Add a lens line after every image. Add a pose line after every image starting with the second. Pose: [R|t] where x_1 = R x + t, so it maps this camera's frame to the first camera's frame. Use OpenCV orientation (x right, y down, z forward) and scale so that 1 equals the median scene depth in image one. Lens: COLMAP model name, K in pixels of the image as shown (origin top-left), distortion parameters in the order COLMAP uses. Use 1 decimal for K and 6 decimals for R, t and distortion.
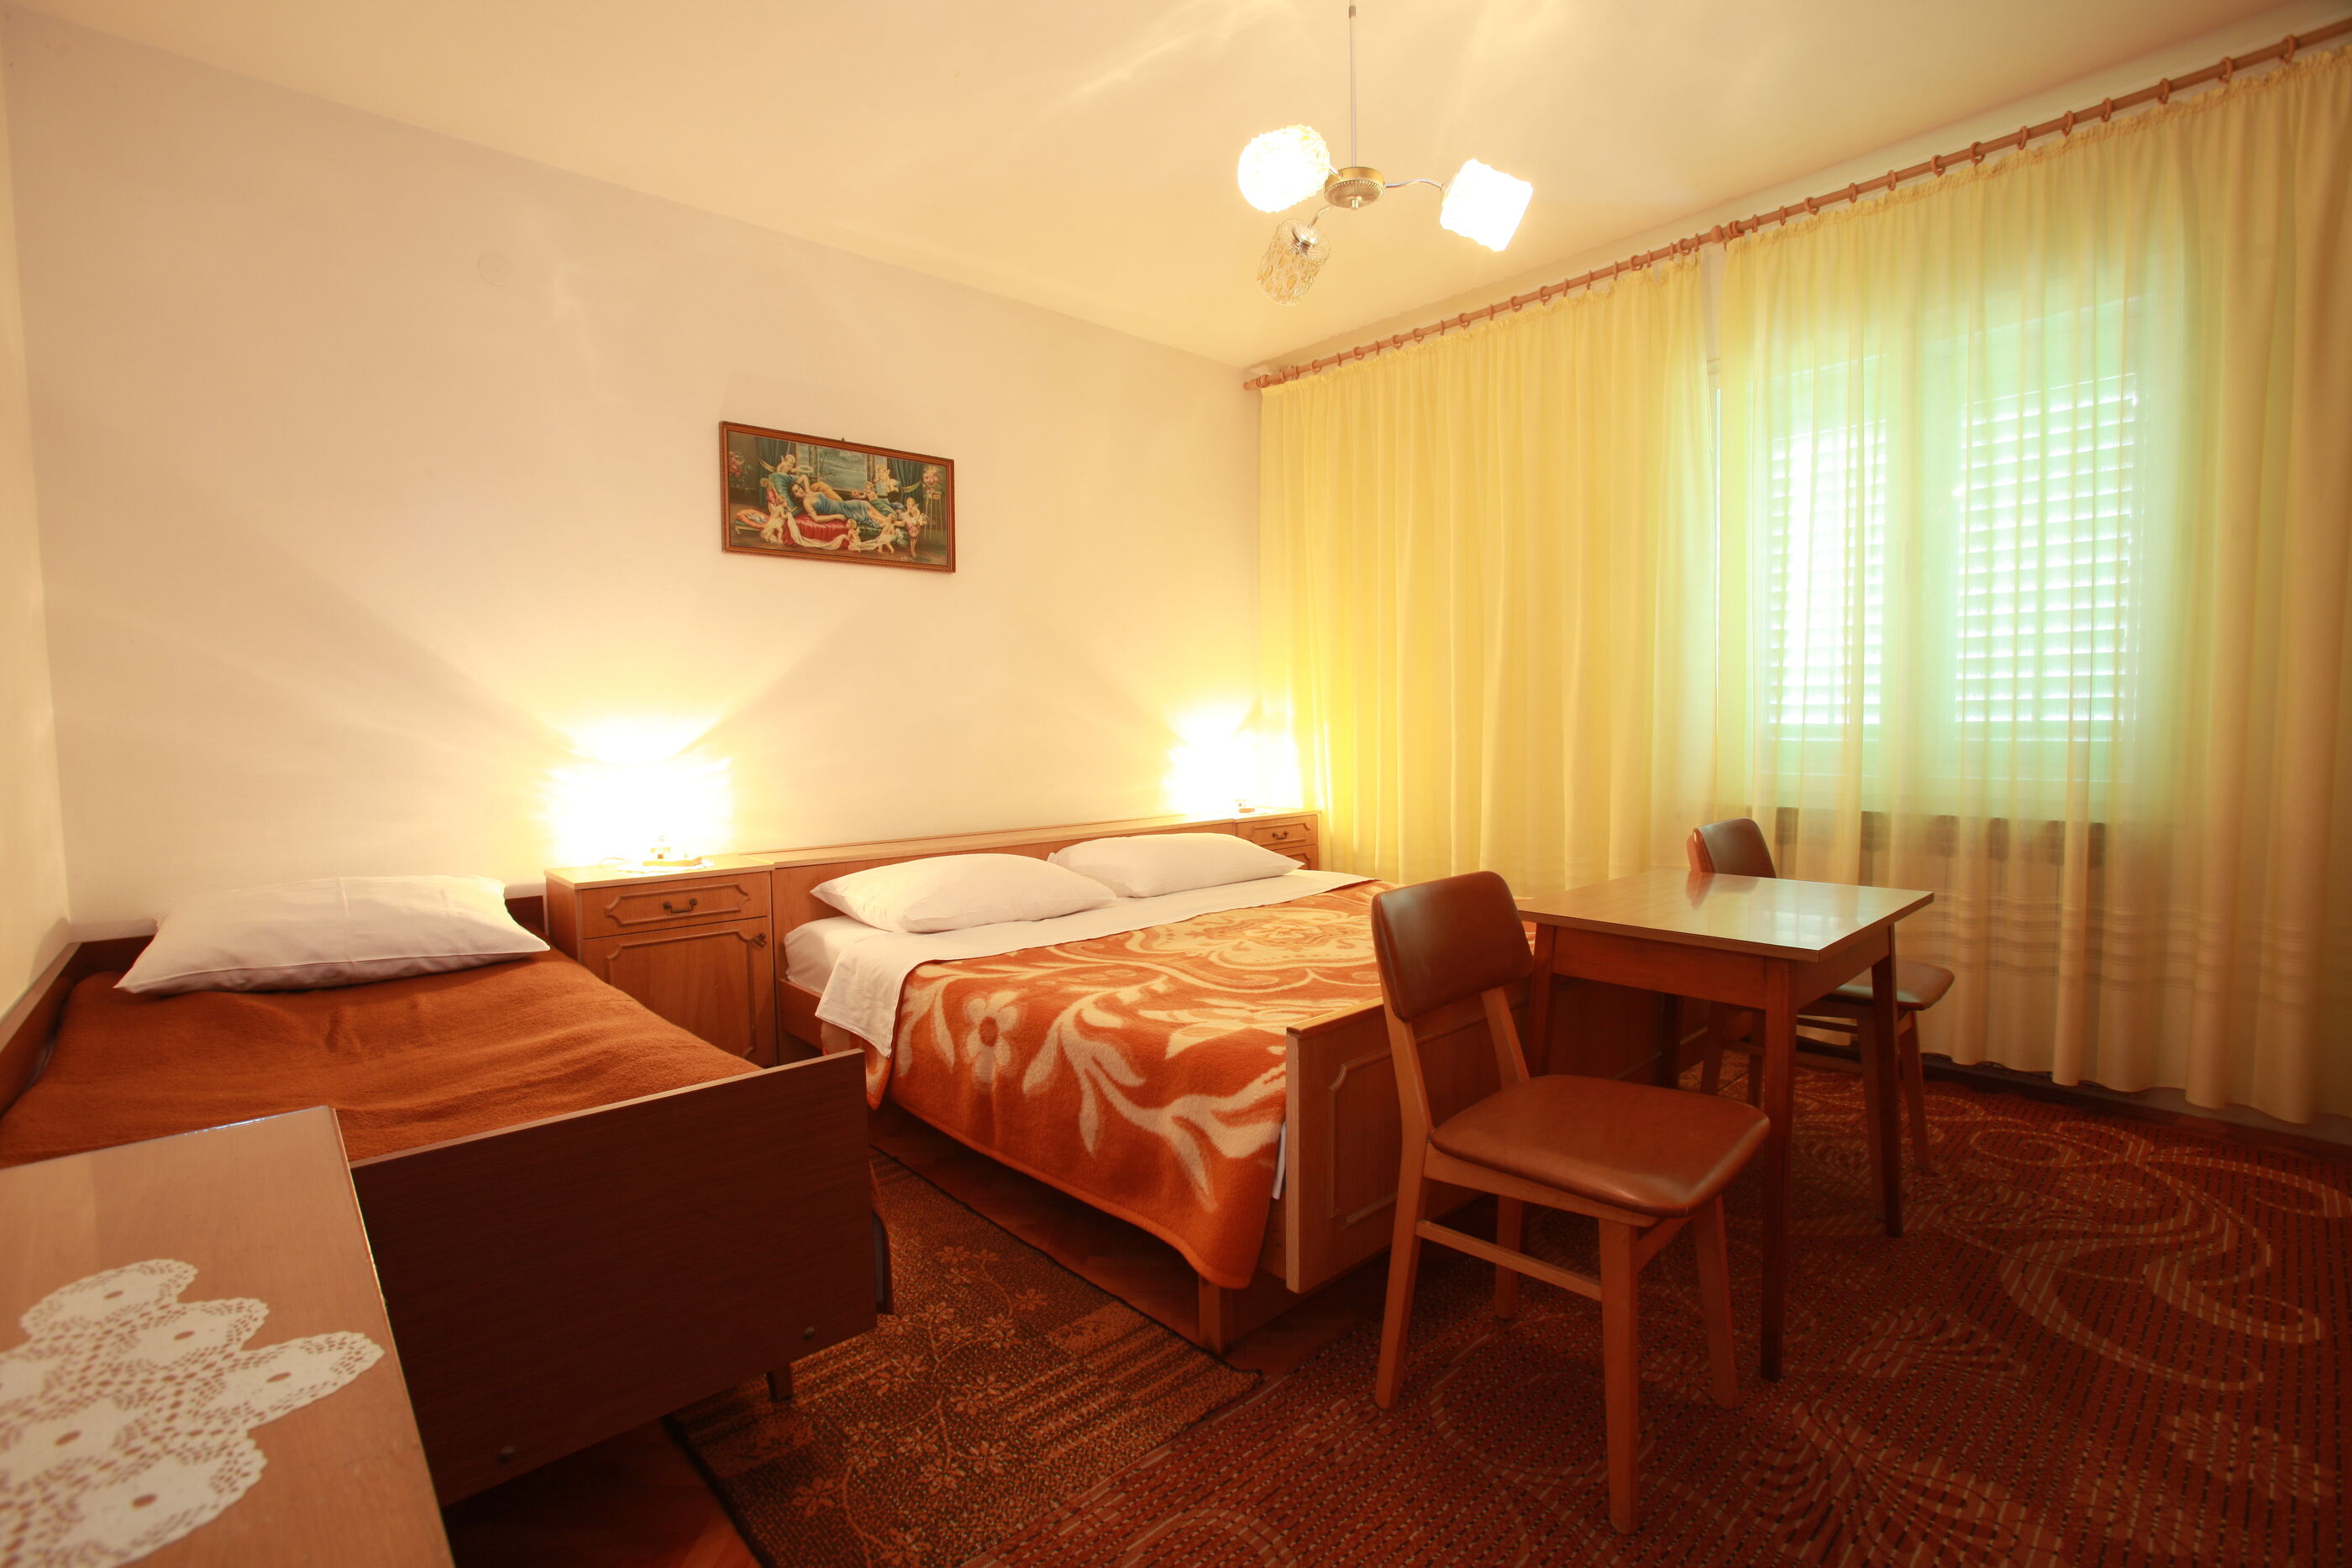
lens RADIAL K [[1113.2, 0, 1163.2], [0, 1113.2, 793.0], [0, 0, 1]] dist [-0.087321, 0.040308]
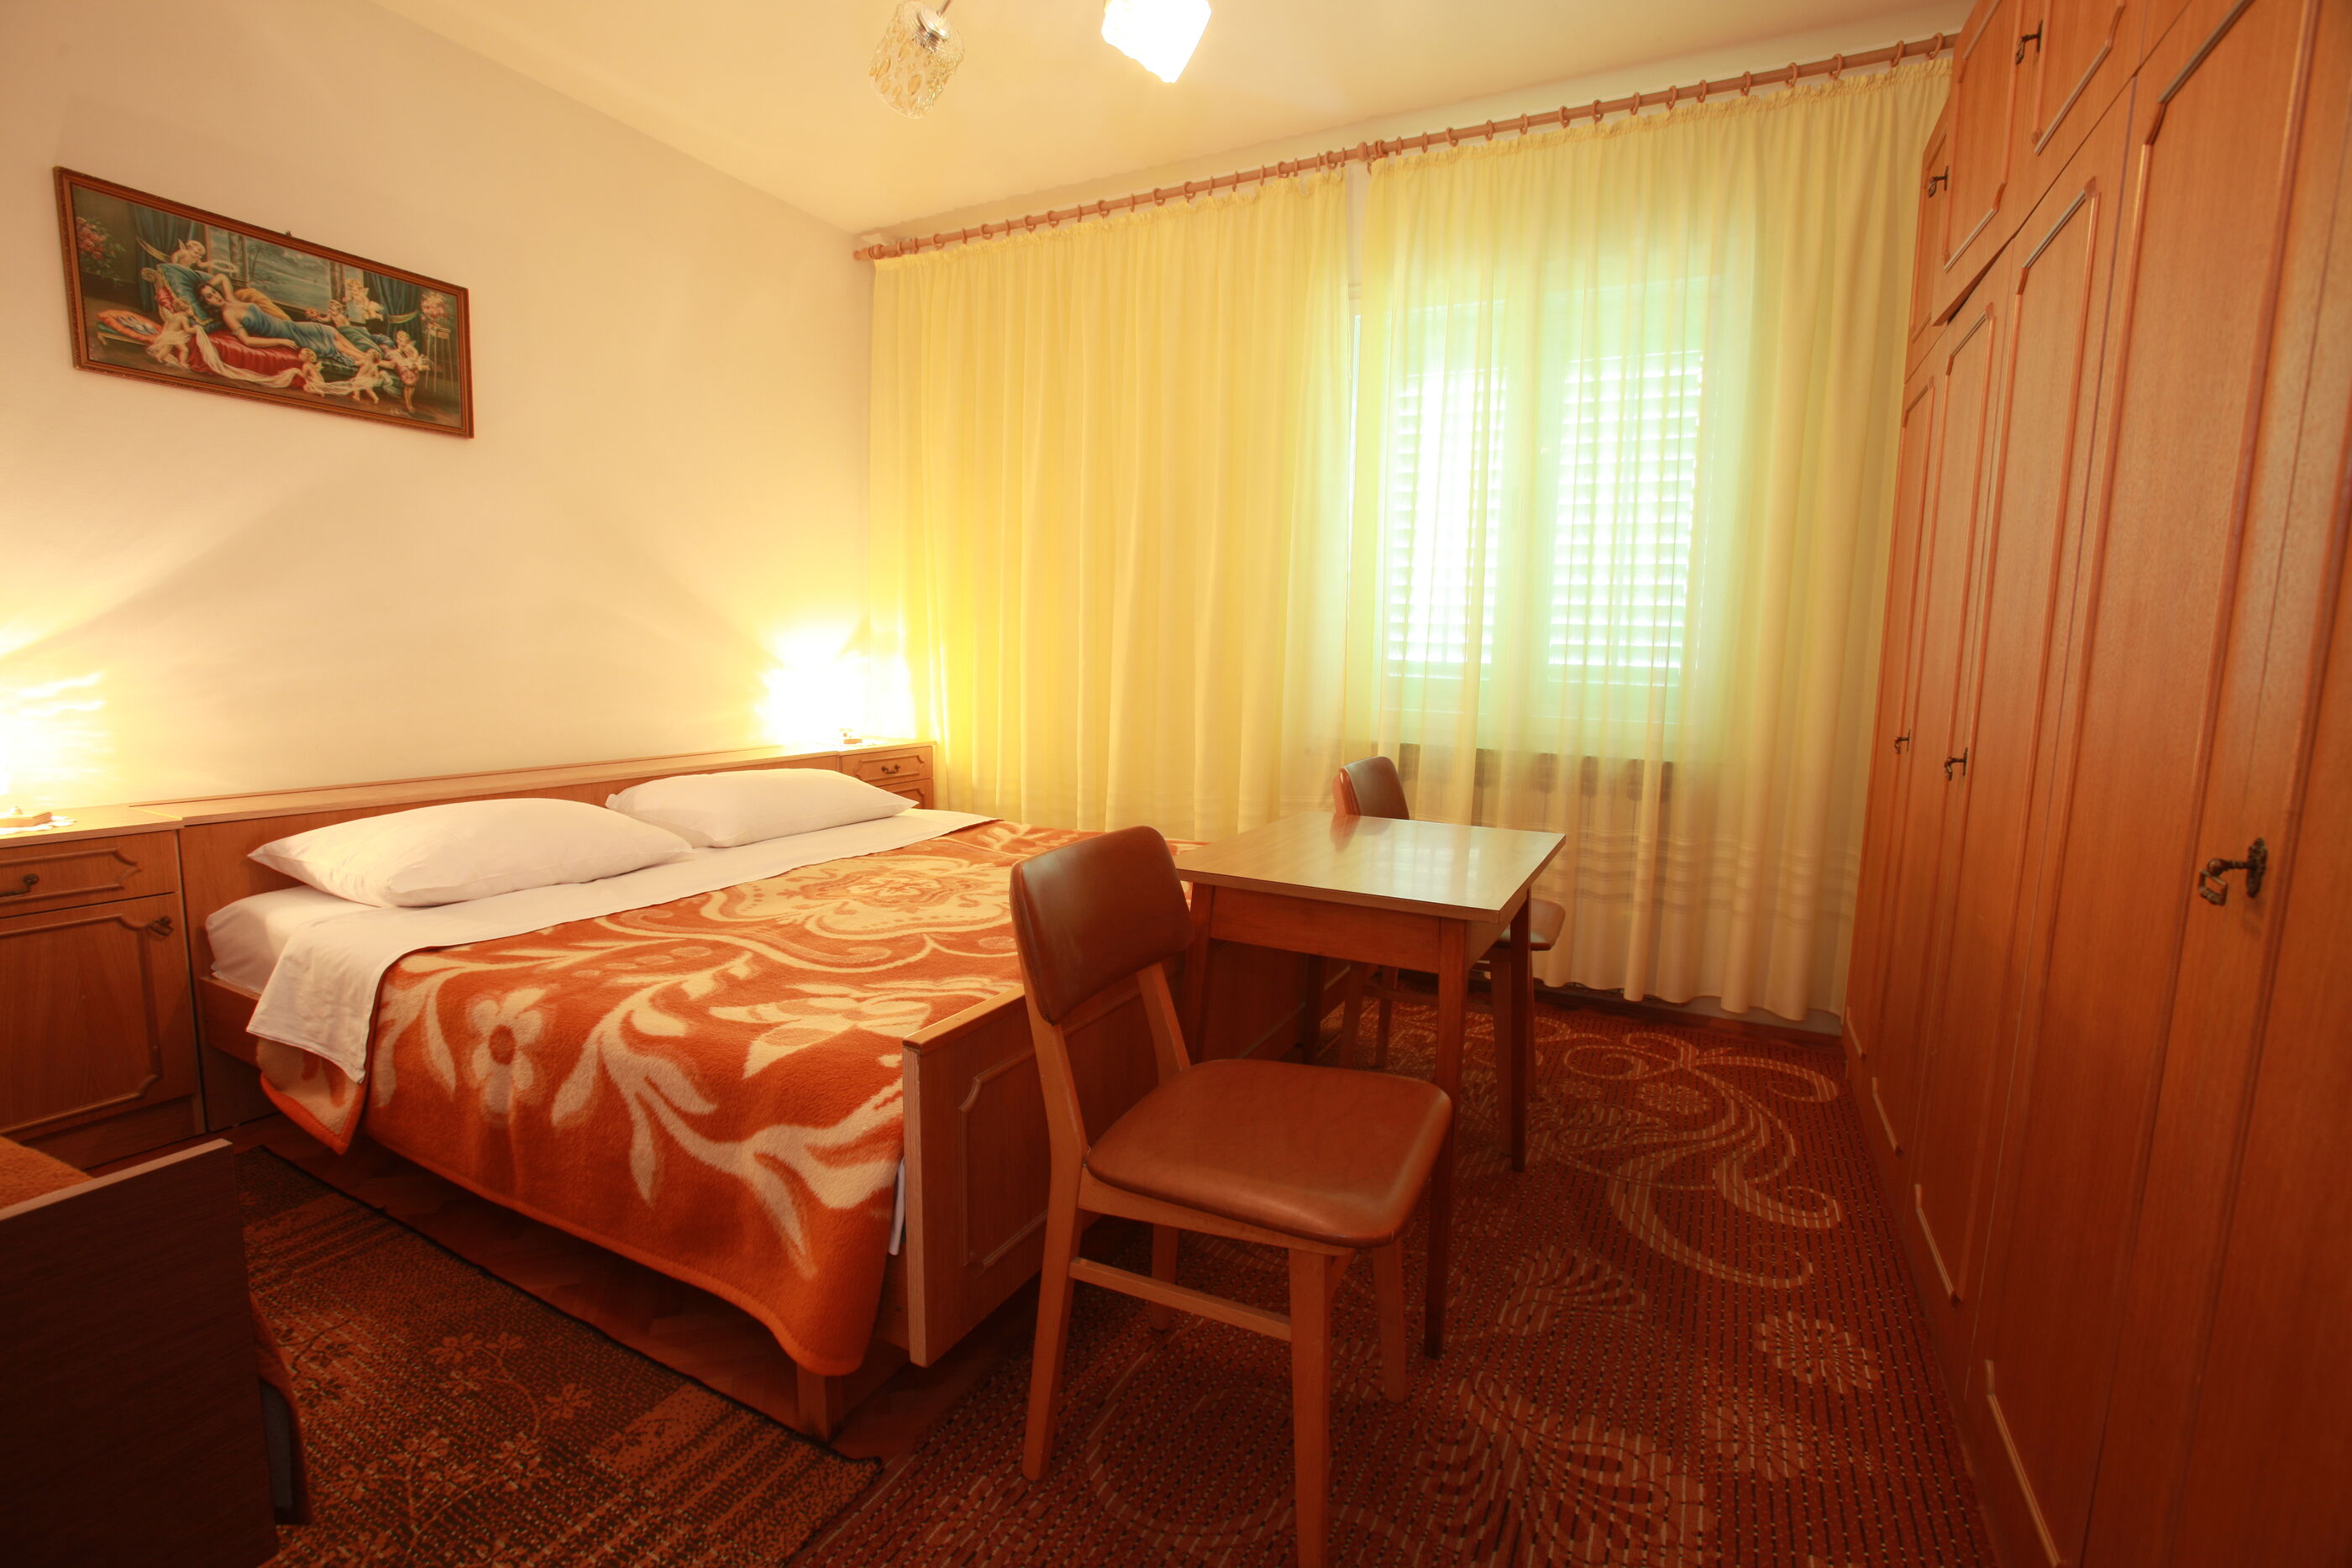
lens RADIAL K [[1113.2, 0, 1163.2], [0, 1113.2, 793.0], [0, 0, 1]] dist [-0.087321, 0.040308]
pose [[0.940754, -0.009740, 0.338951, 0.012961], [-0.013150, 0.997788, 0.065170, -0.006350], [-0.338836, -0.065766, 0.938544, 0.129780]]
